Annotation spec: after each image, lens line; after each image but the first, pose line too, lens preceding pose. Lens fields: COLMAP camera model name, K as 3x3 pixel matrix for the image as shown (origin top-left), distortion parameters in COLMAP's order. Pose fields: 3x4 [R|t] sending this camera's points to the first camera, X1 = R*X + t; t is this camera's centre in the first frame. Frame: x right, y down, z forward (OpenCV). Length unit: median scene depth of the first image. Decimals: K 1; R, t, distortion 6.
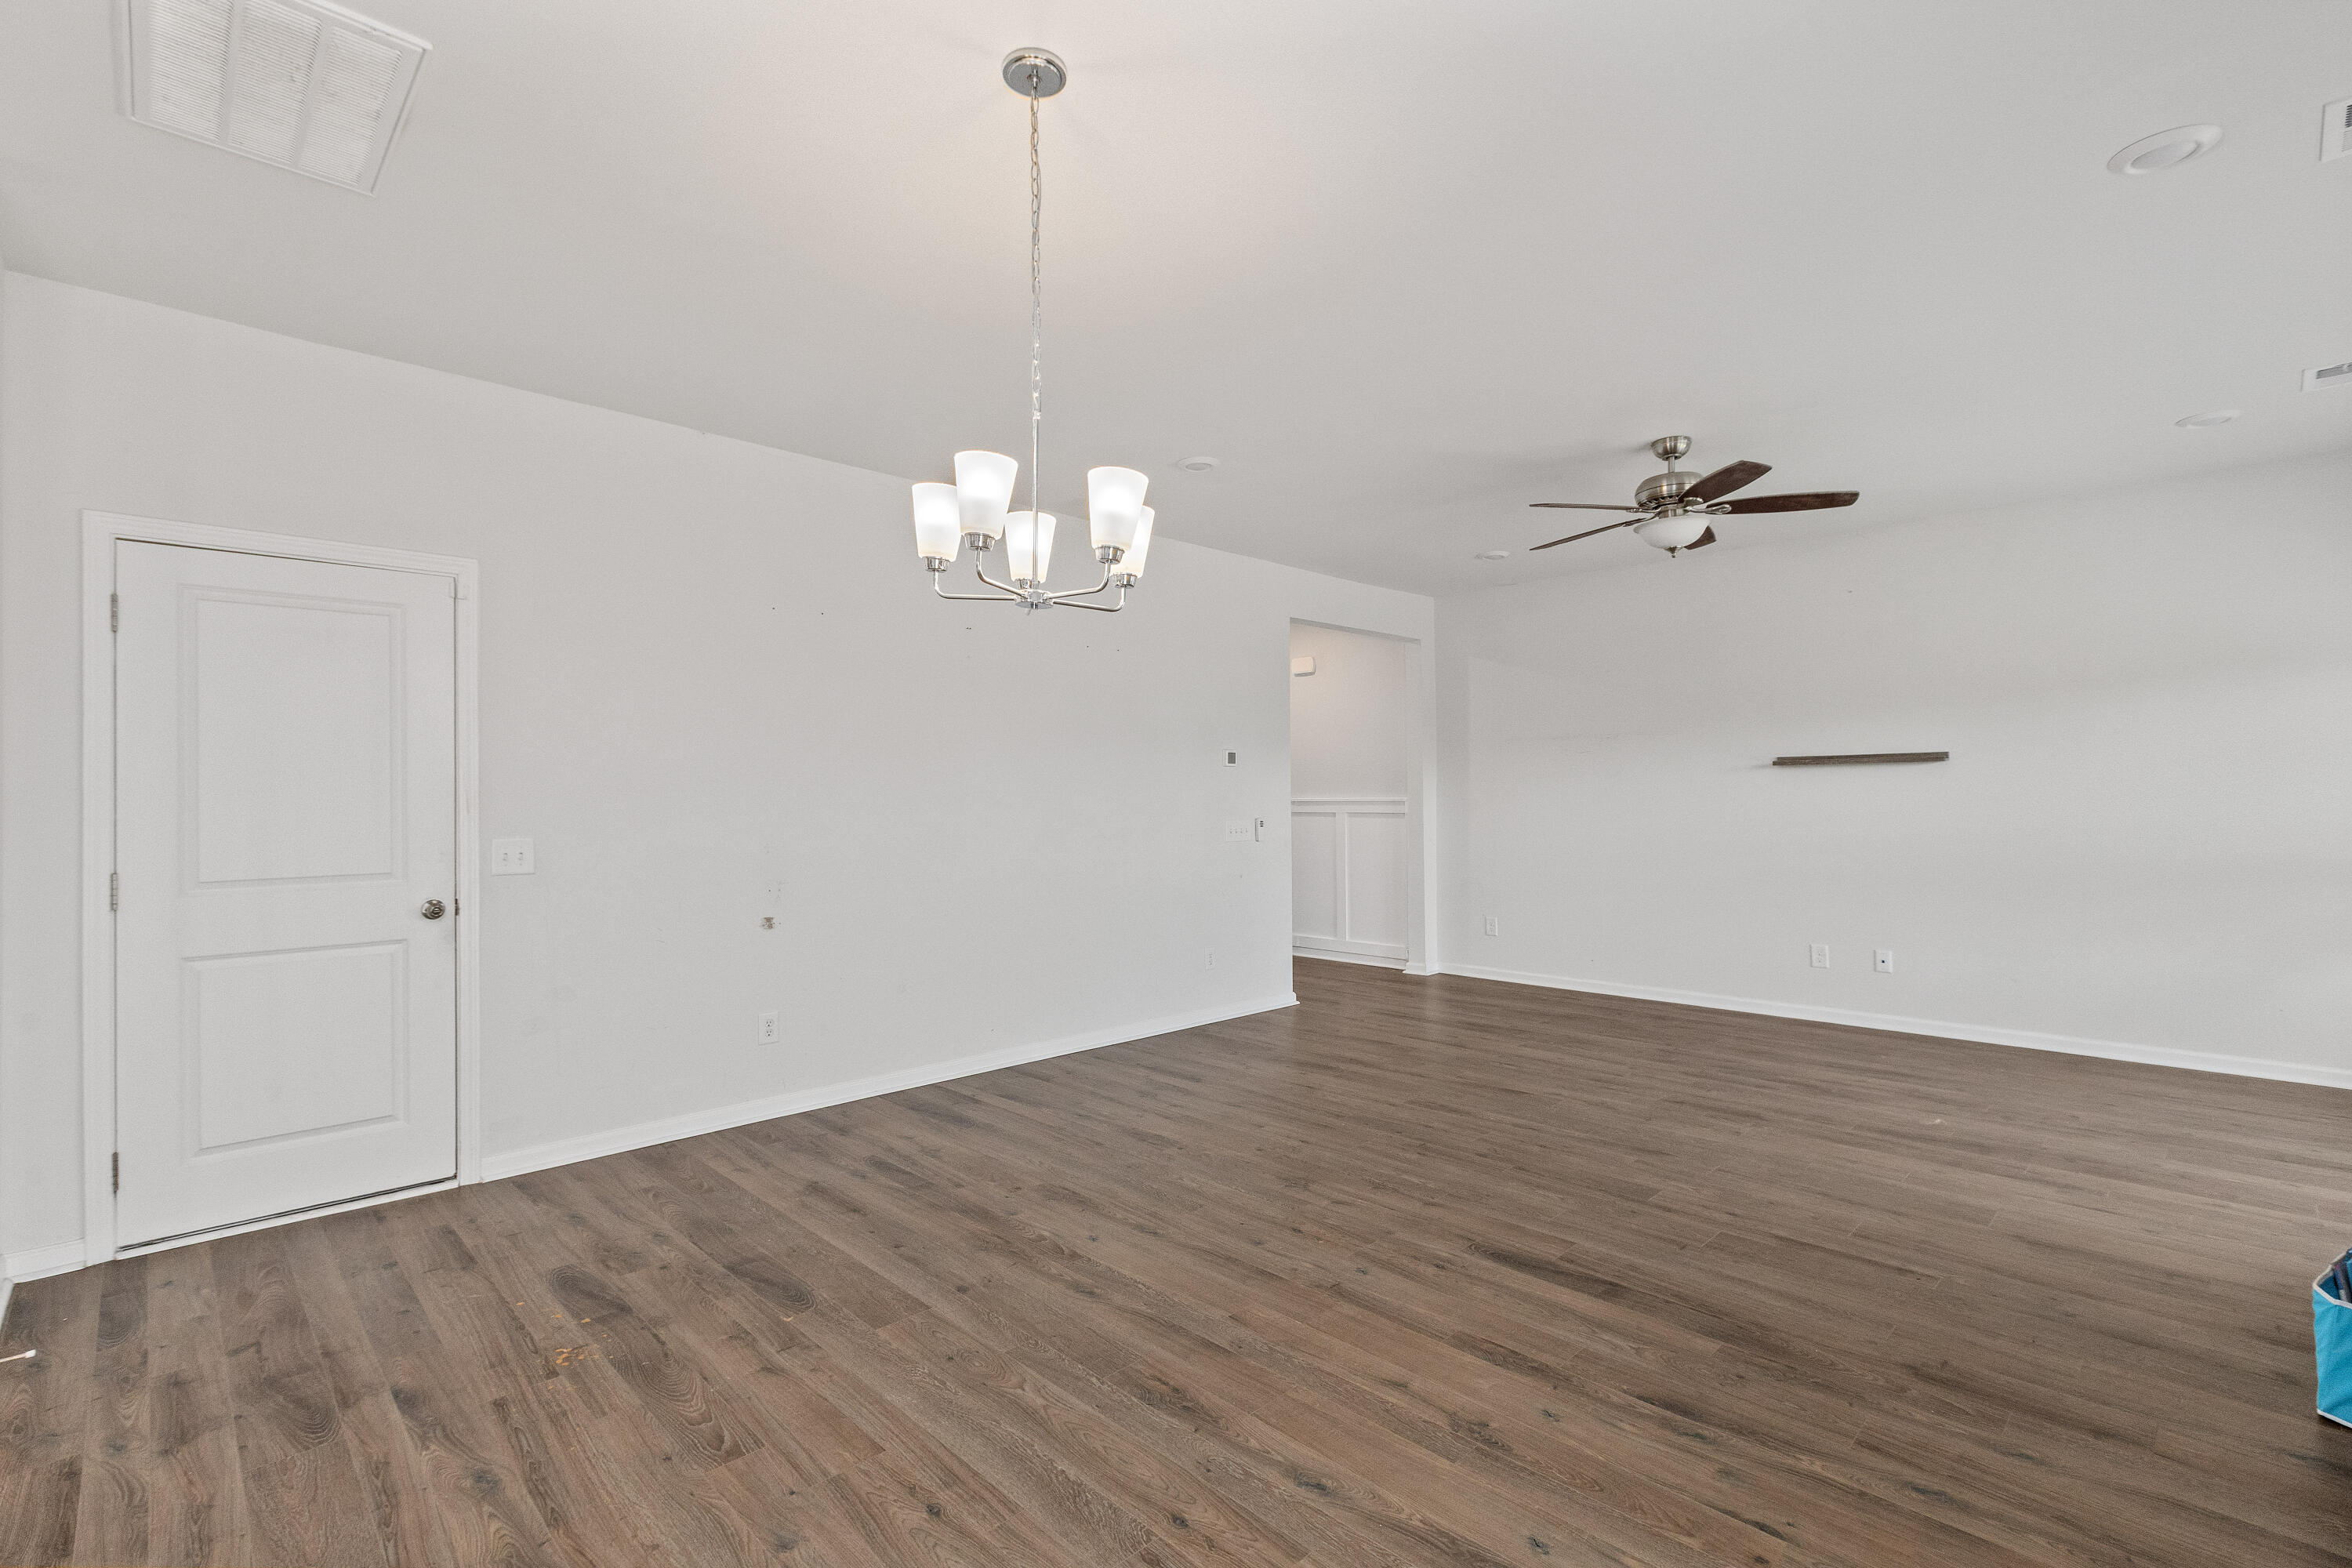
lens RADIAL K [[1068.2, 0, 1175.5], [0, 1068.2, 782.0], [0, 0, 1]] dist [0.002091, -0.000093]
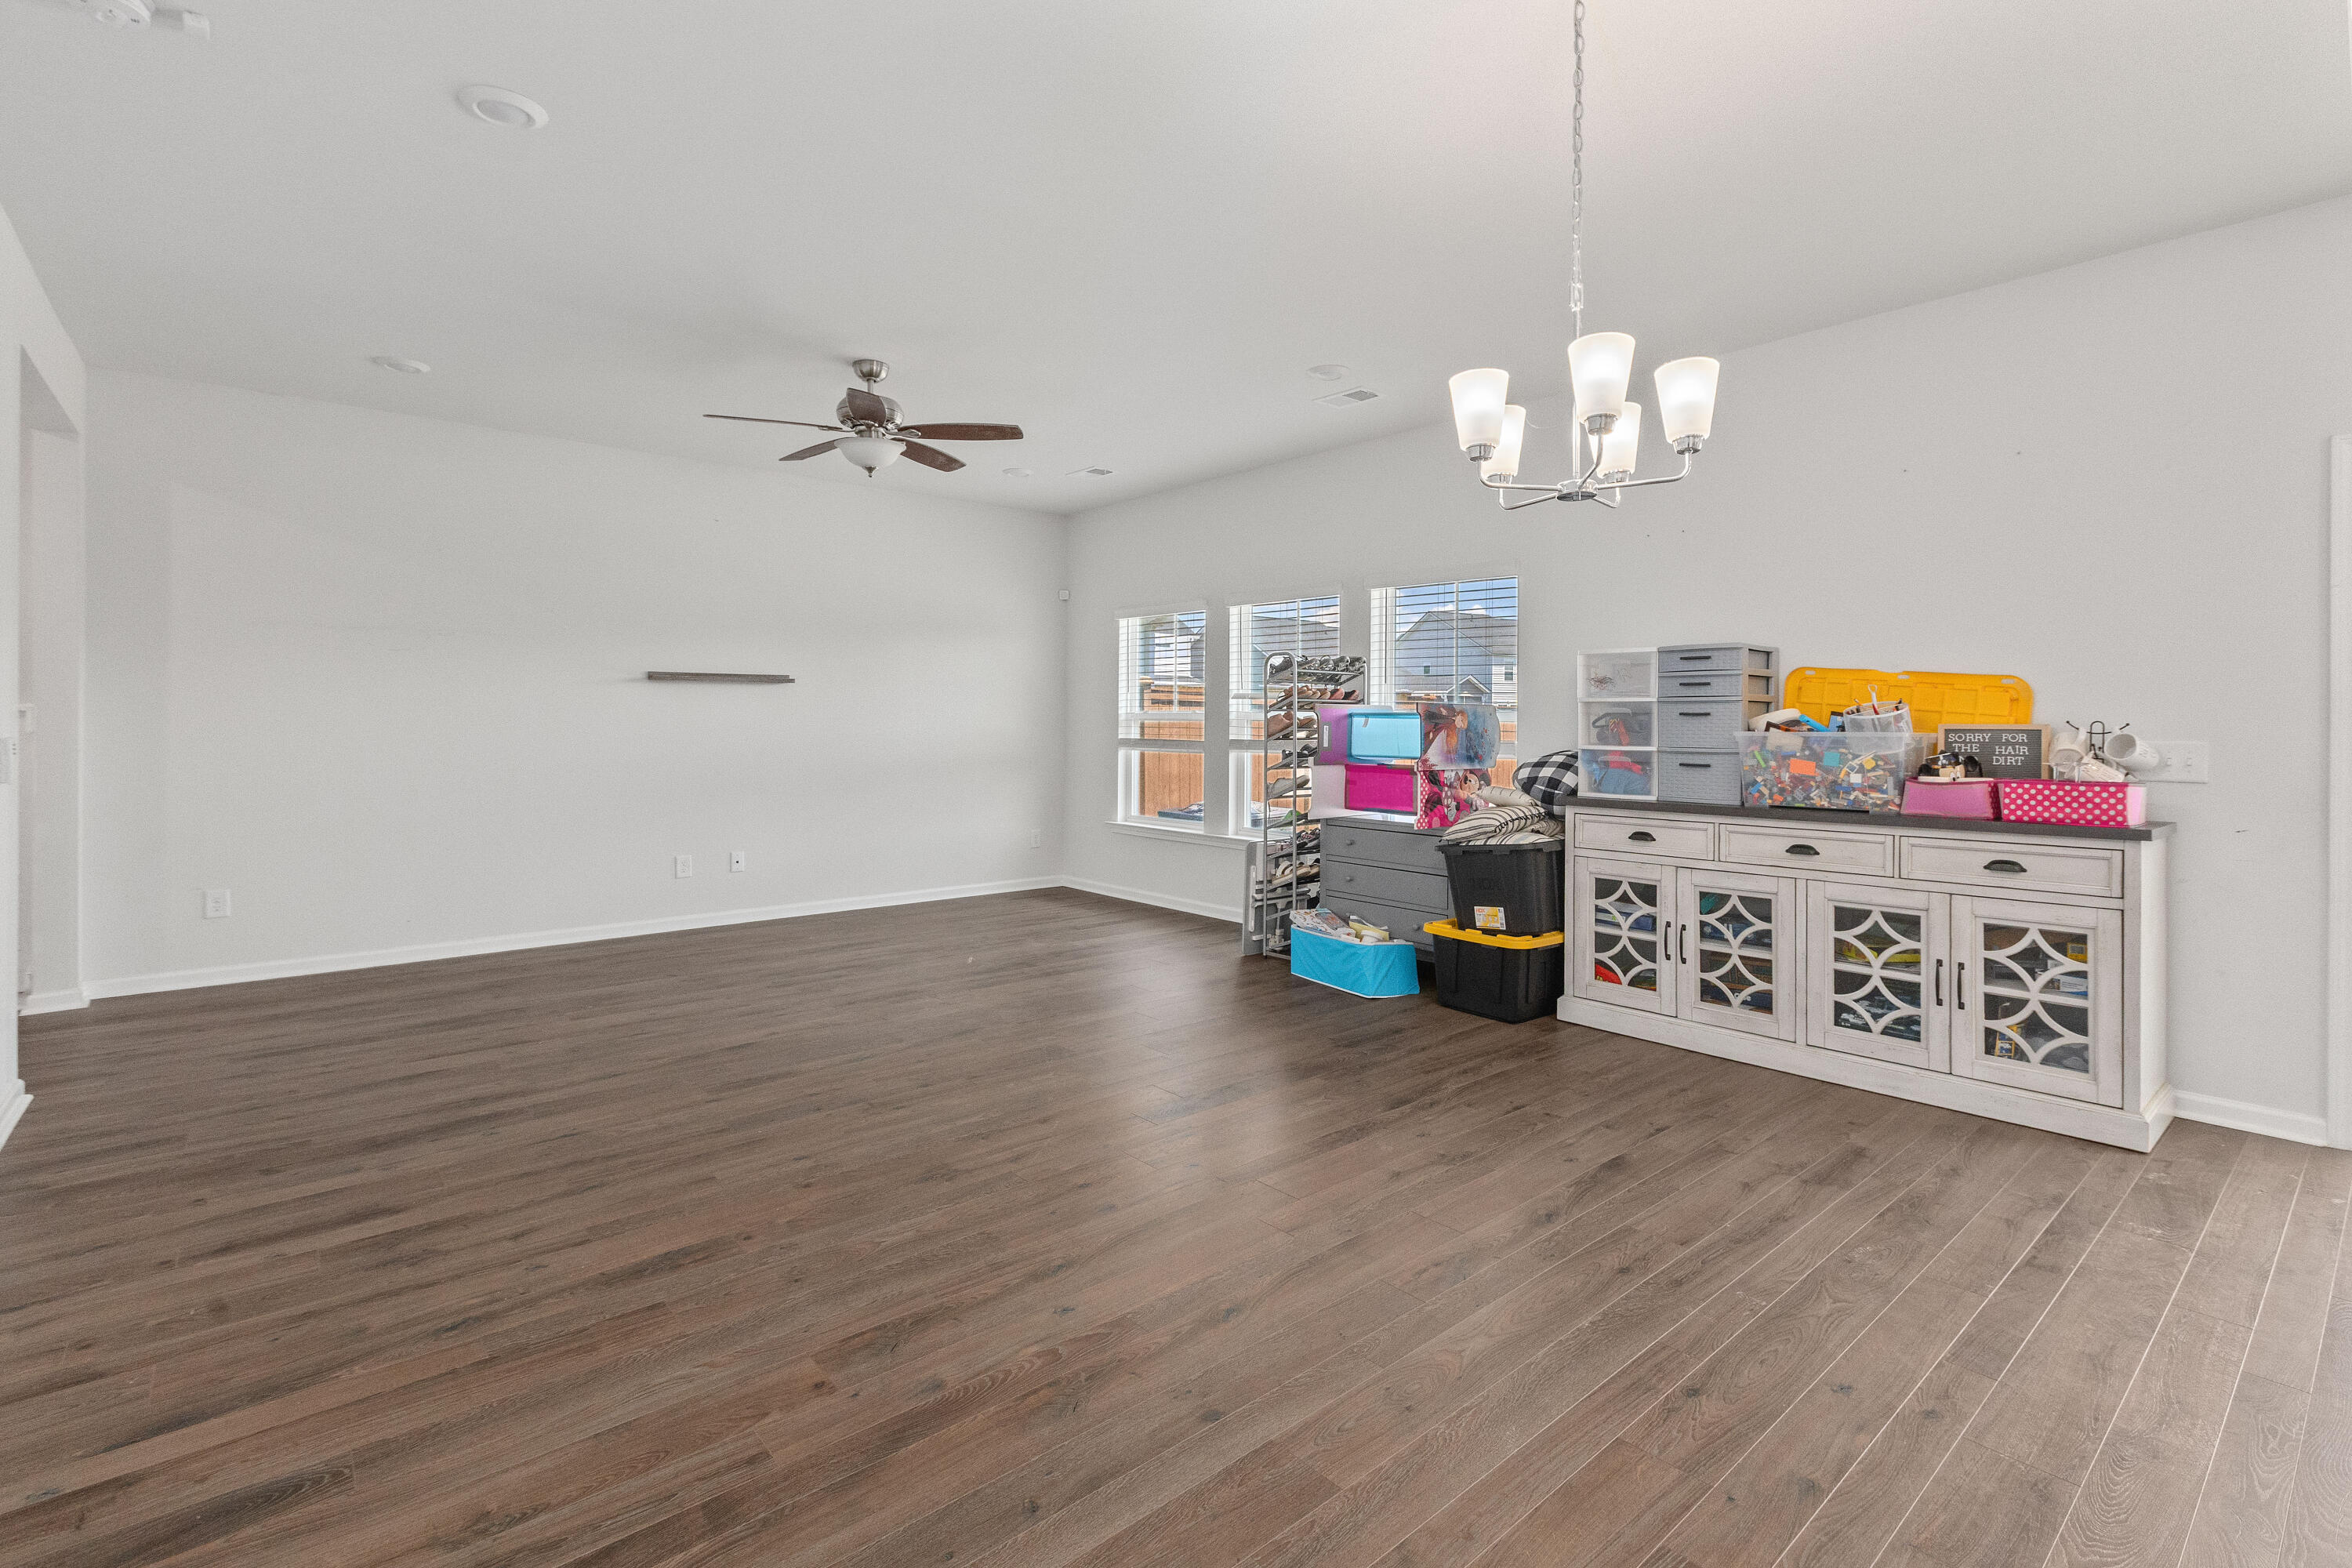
lens RADIAL K [[1068.2, 0, 1180.6], [0, 1068.2, 738.1], [0, 0, 1]] dist [0.002091, -0.000093]
pose [[0.061995, -0.006988, 0.998052, -0.678482], [-0.018877, 0.999788, 0.008173, 0.033980], [-0.997898, -0.019347, 0.061850, 0.771181]]
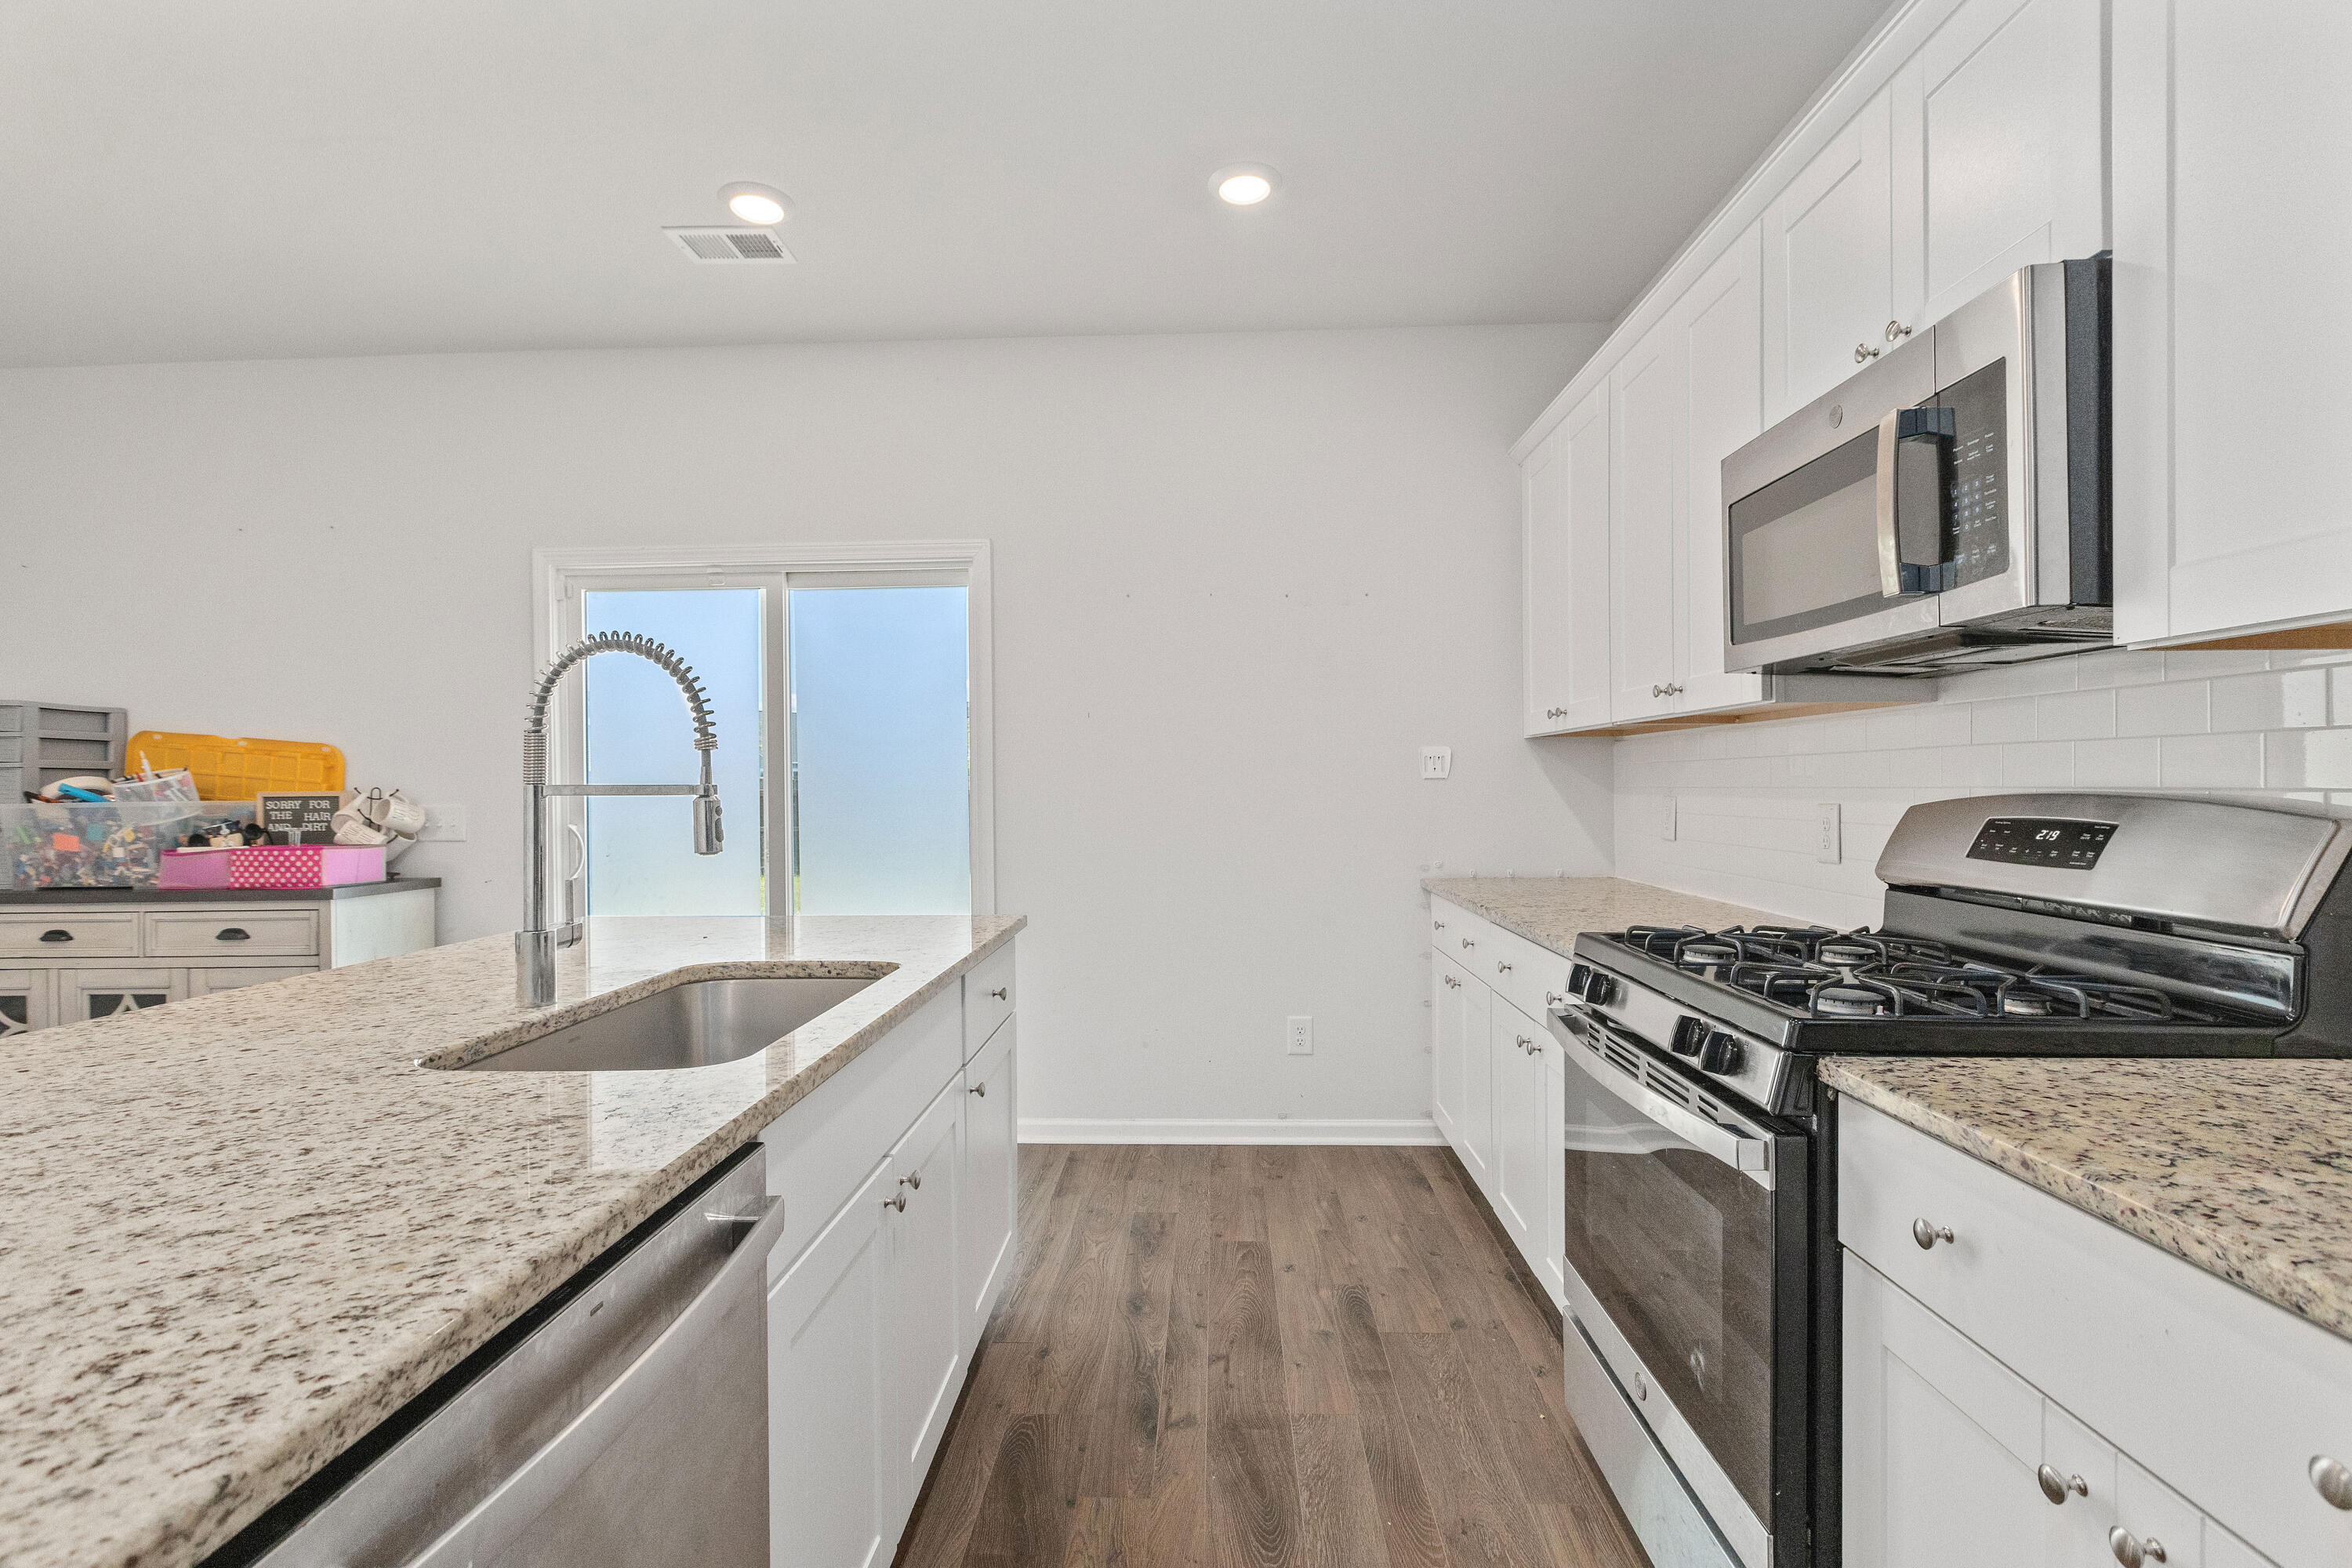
lens RADIAL K [[1068.2, 0, 1170.9], [0, 1068.2, 790.4], [0, 0, 1]] dist [0.002091, -0.000093]
pose [[-0.680120, 0.010633, 0.733024, -0.933784], [0.004297, 0.999935, -0.010518, 0.028077], [-0.733088, -0.004004, -0.680122, 0.153904]]
